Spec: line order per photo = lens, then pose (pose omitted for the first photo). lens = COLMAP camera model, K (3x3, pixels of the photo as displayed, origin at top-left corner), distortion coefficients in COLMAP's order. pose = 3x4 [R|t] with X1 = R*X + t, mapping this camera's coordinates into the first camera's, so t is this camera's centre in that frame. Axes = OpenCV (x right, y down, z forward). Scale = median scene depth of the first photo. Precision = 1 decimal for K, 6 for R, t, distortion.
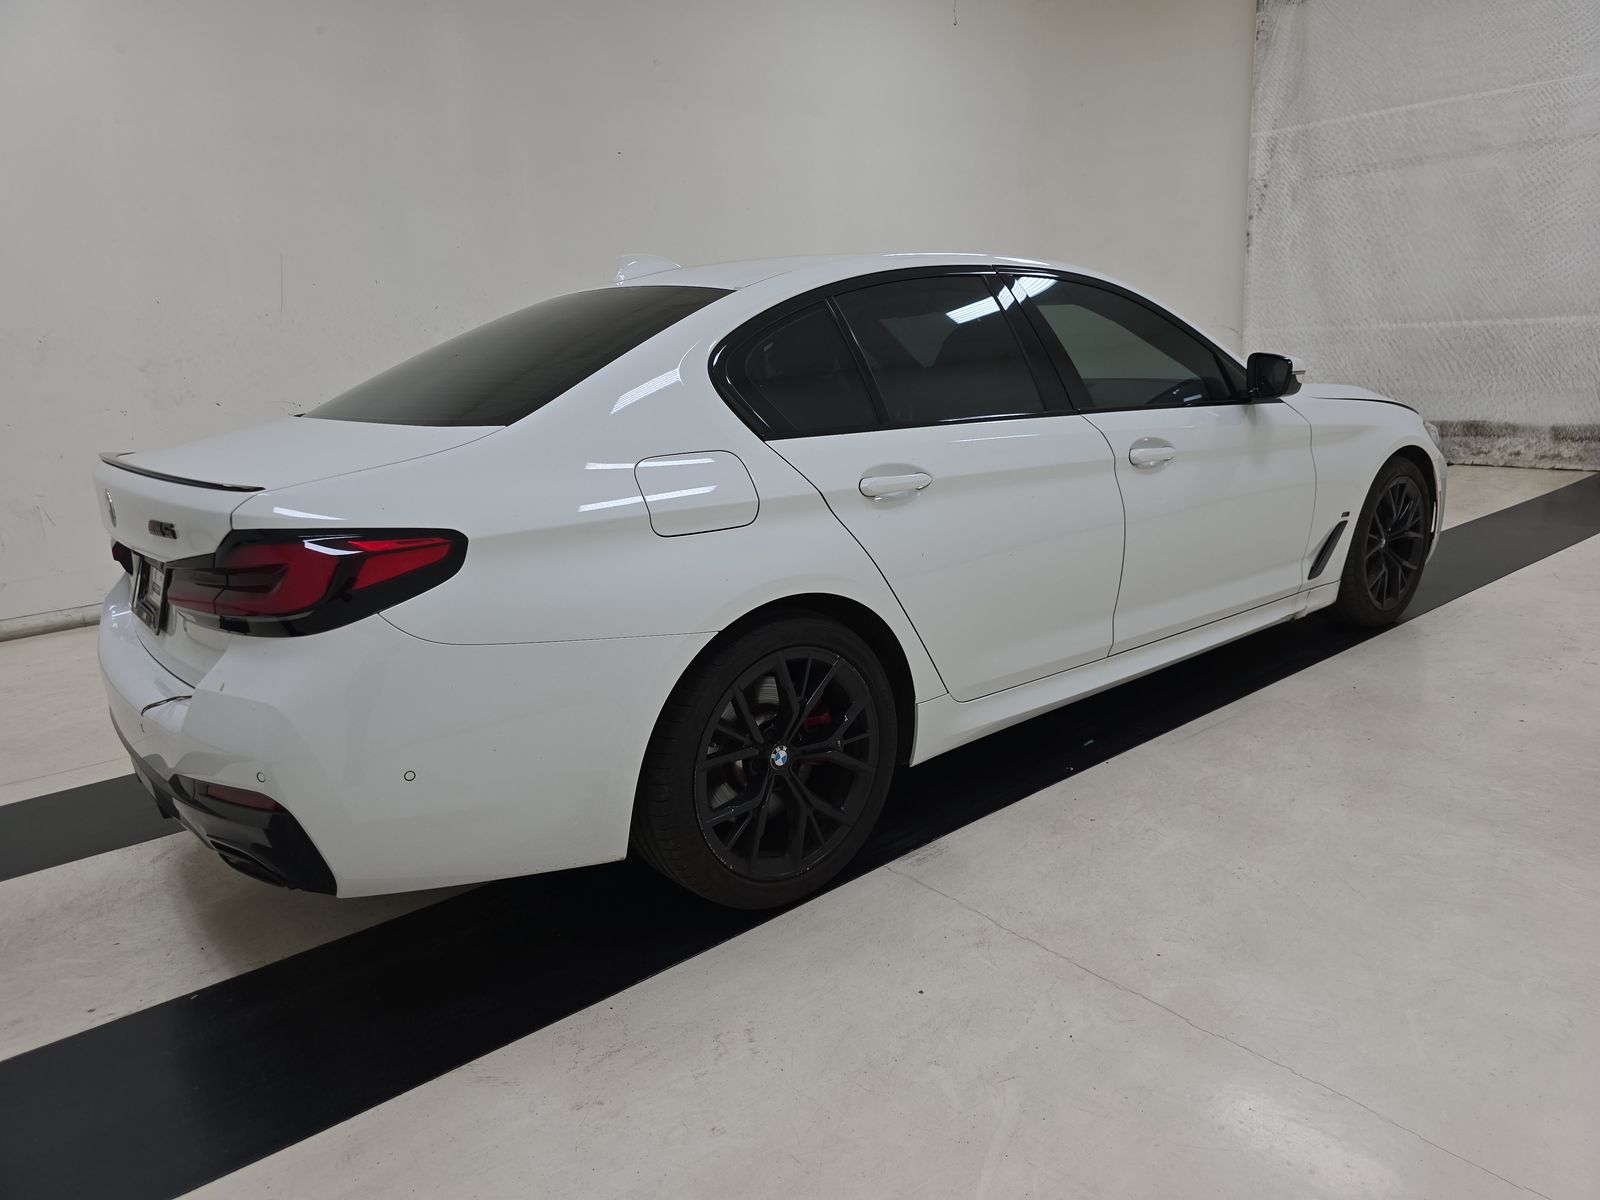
lens RADIAL K [[1032.4, 0, 817.7], [0, 1032.4, 603.8], [0, 0, 1]] dist [0.039311, -0.044488]
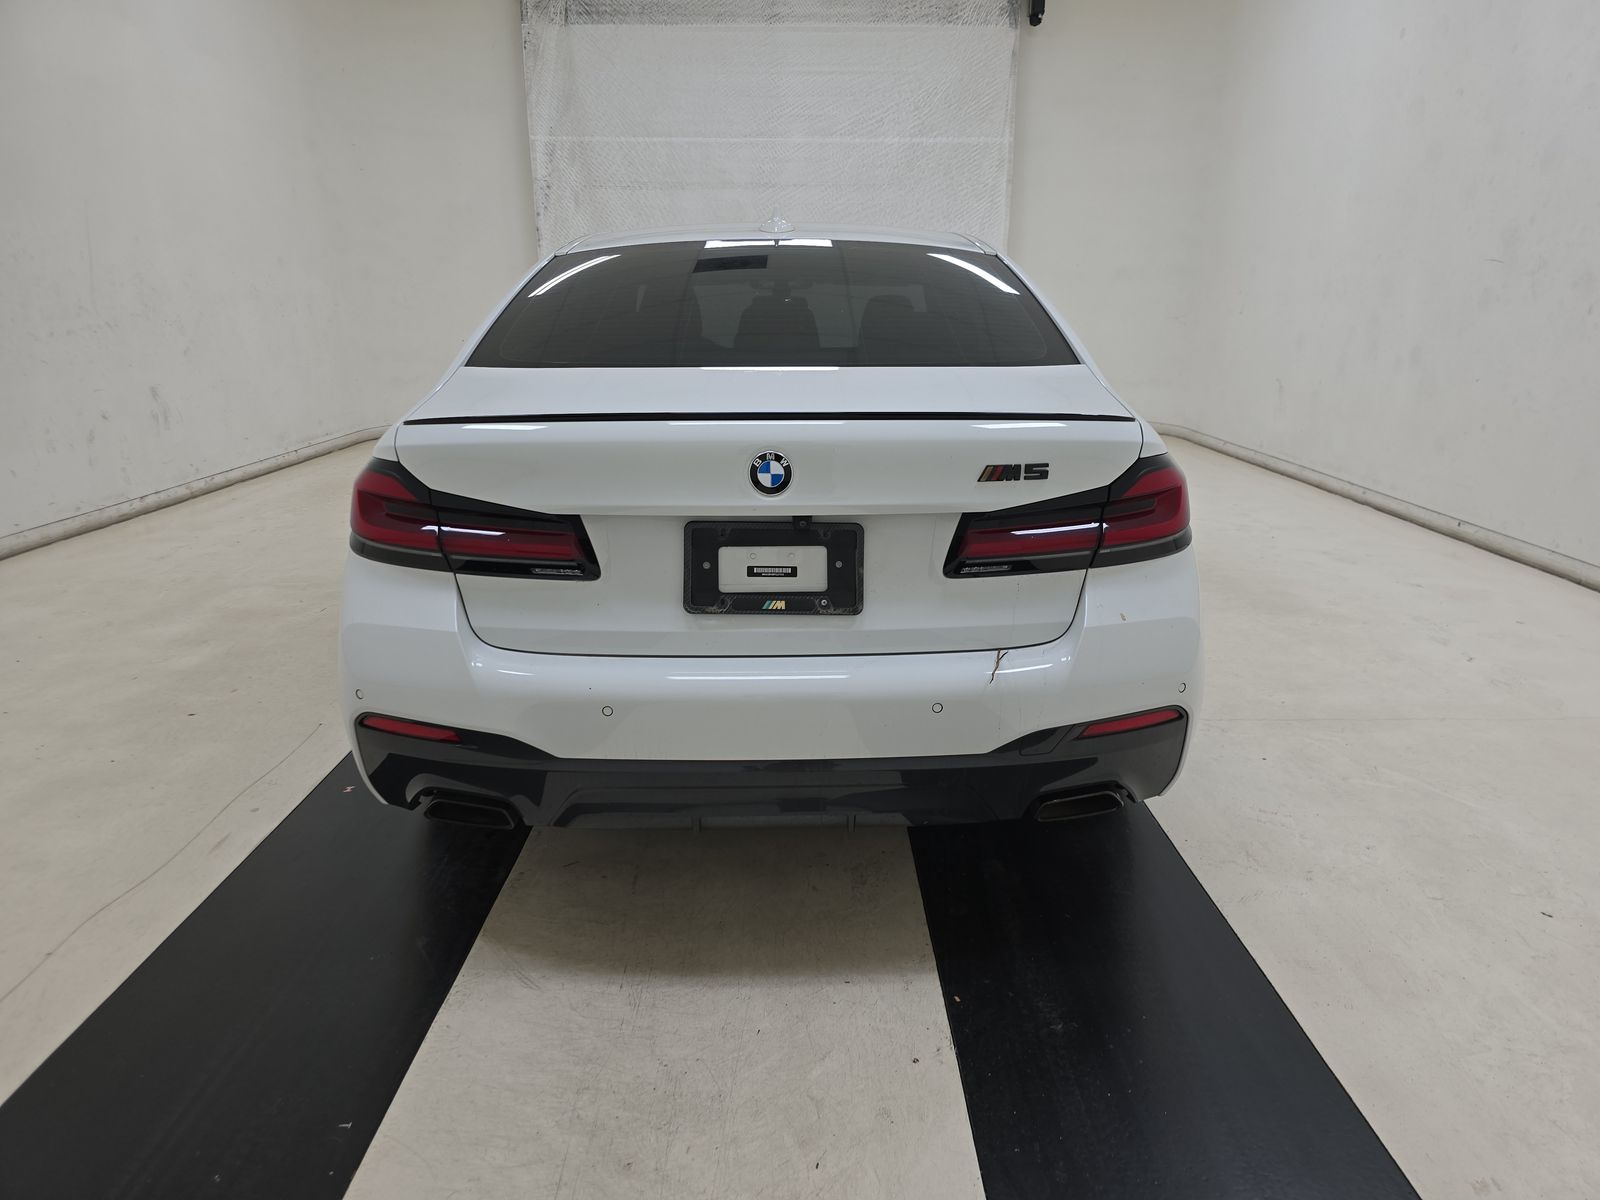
lens RADIAL K [[1032.4, 0, 817.7], [0, 1032.4, 603.8], [0, 0, 1]] dist [0.039311, -0.044488]
pose [[0.625956, -0.166845, 0.761802, -0.332459], [0.162413, 0.983317, 0.081909, -0.013547], [-0.762759, 0.072455, 0.642611, 0.121386]]
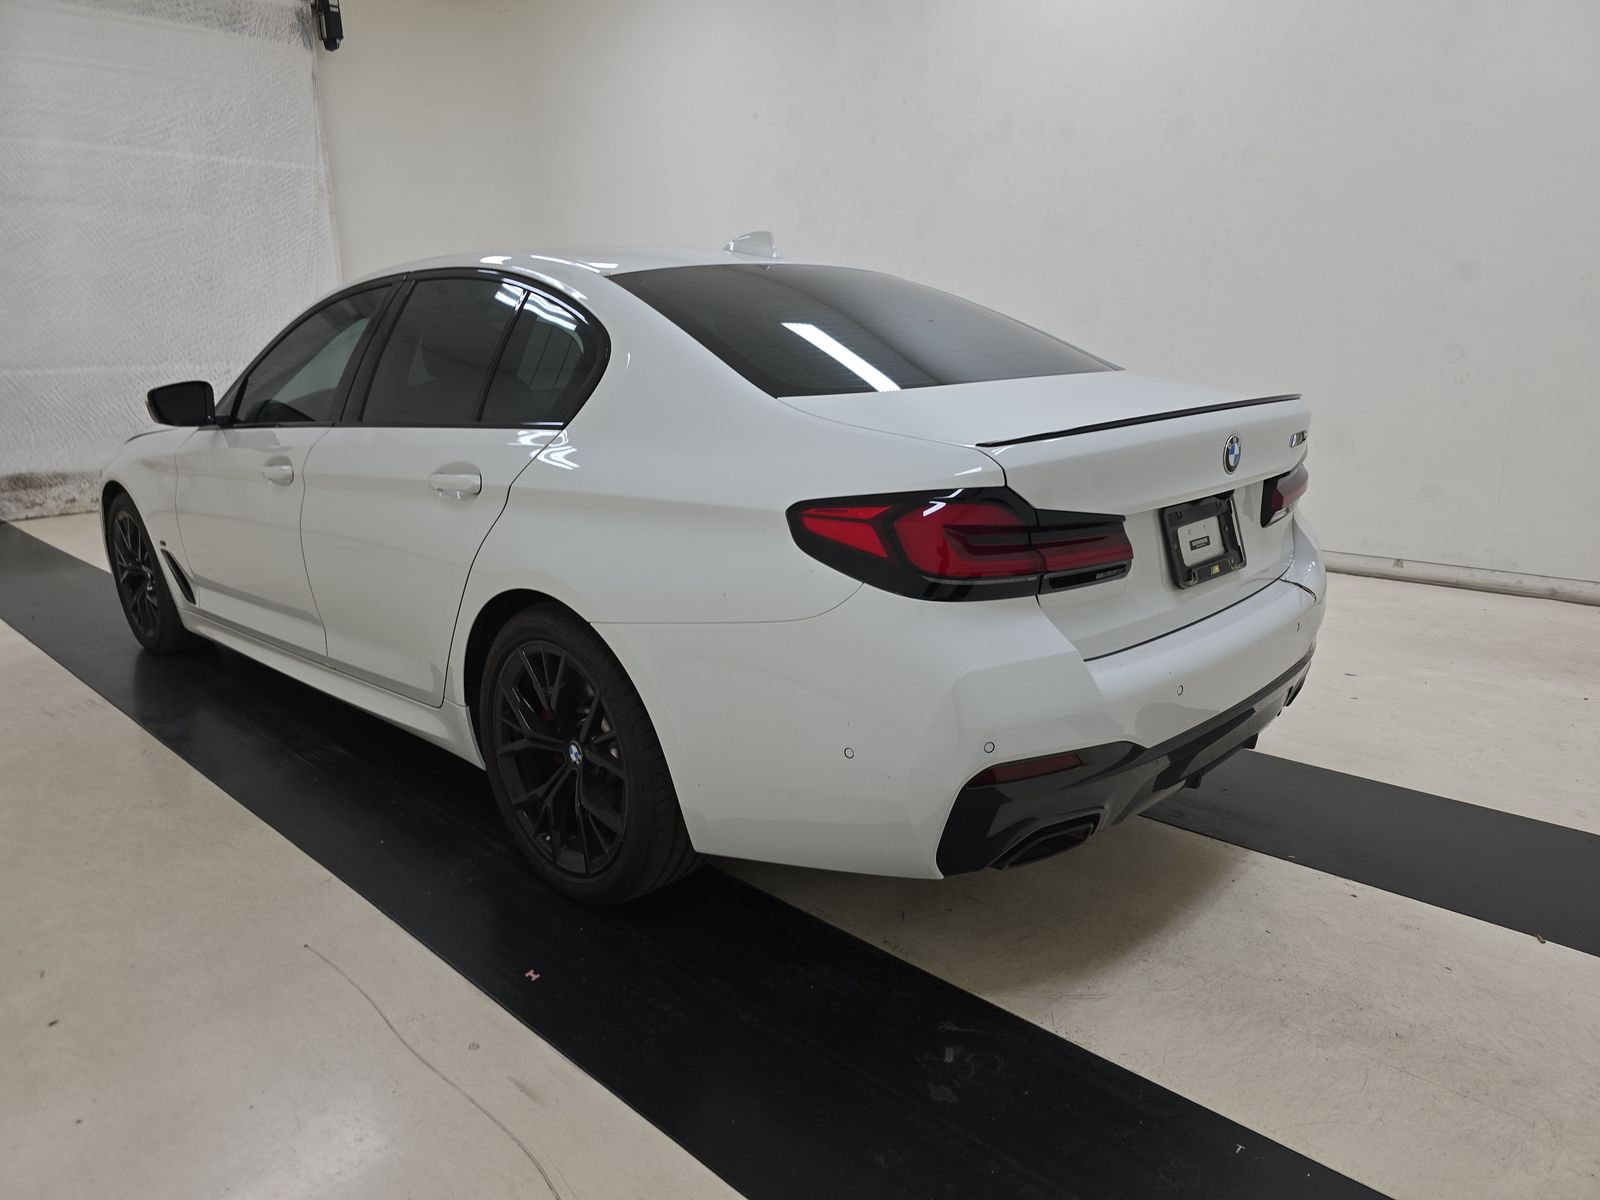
lens RADIAL K [[1042.3, 0, 795.0], [0, 1042.3, 607.0], [0, 0, 1]] dist [0.043879, -0.044358]
pose [[-0.088832, -0.193496, 0.977071, -0.416039], [0.271404, 0.939129, 0.210657, -0.070403], [-0.958357, 0.283895, -0.030909, 0.376710]]
